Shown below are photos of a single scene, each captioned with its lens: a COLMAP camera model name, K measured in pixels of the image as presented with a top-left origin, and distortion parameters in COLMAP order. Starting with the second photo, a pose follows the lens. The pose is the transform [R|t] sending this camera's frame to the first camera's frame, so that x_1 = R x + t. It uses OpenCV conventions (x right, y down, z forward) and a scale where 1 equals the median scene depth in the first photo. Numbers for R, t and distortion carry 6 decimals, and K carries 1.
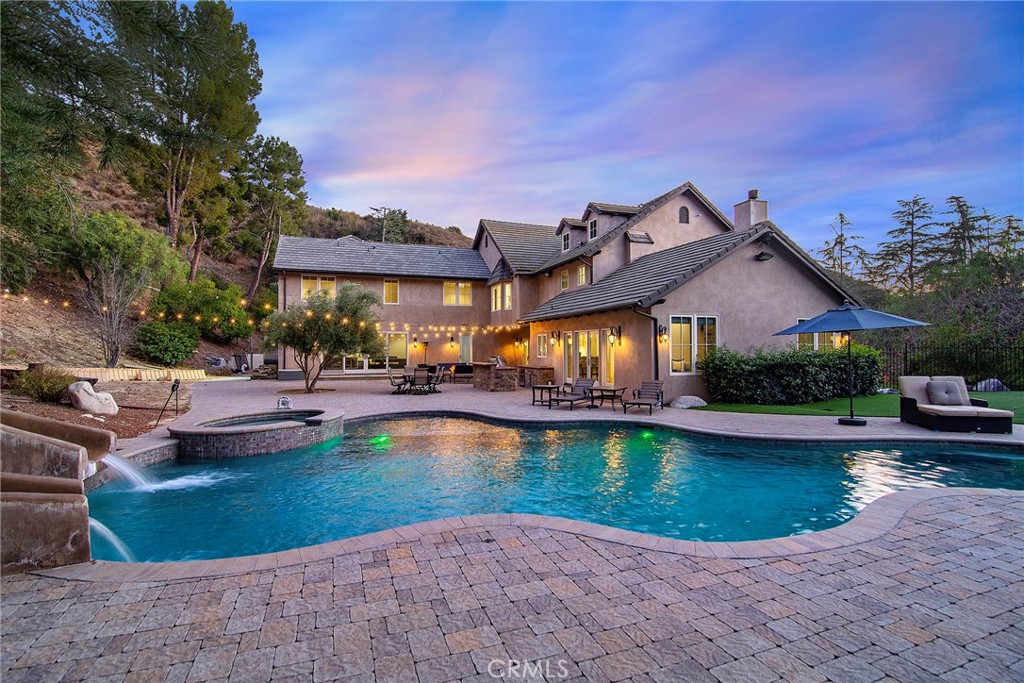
lens RADIAL K [[514.2, 0, 509.9], [0, 514.2, 353.4], [0, 0, 1]] dist [-0.004435, -0.001551]
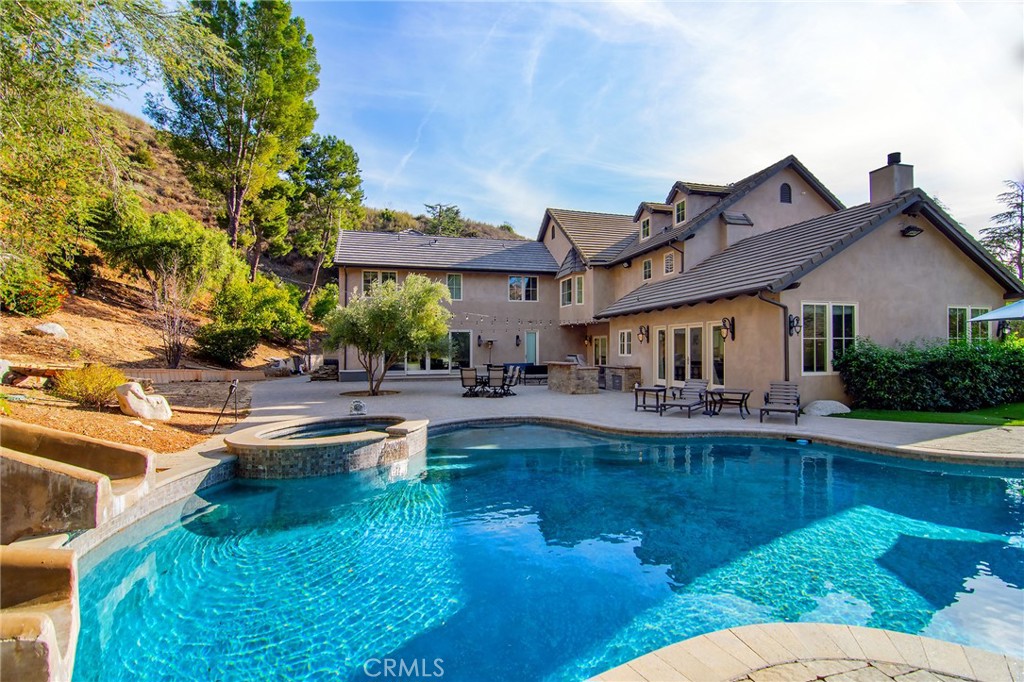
lens RADIAL K [[514.2, 0, 509.9], [0, 514.2, 352.9], [0, 0, 1]] dist [-0.004435, -0.001551]
pose [[0.996101, -0.004676, -0.088099, -0.057438], [0.004271, 0.999979, -0.004780, 0.005745], [0.088119, 0.004385, 0.996100, 0.091468]]
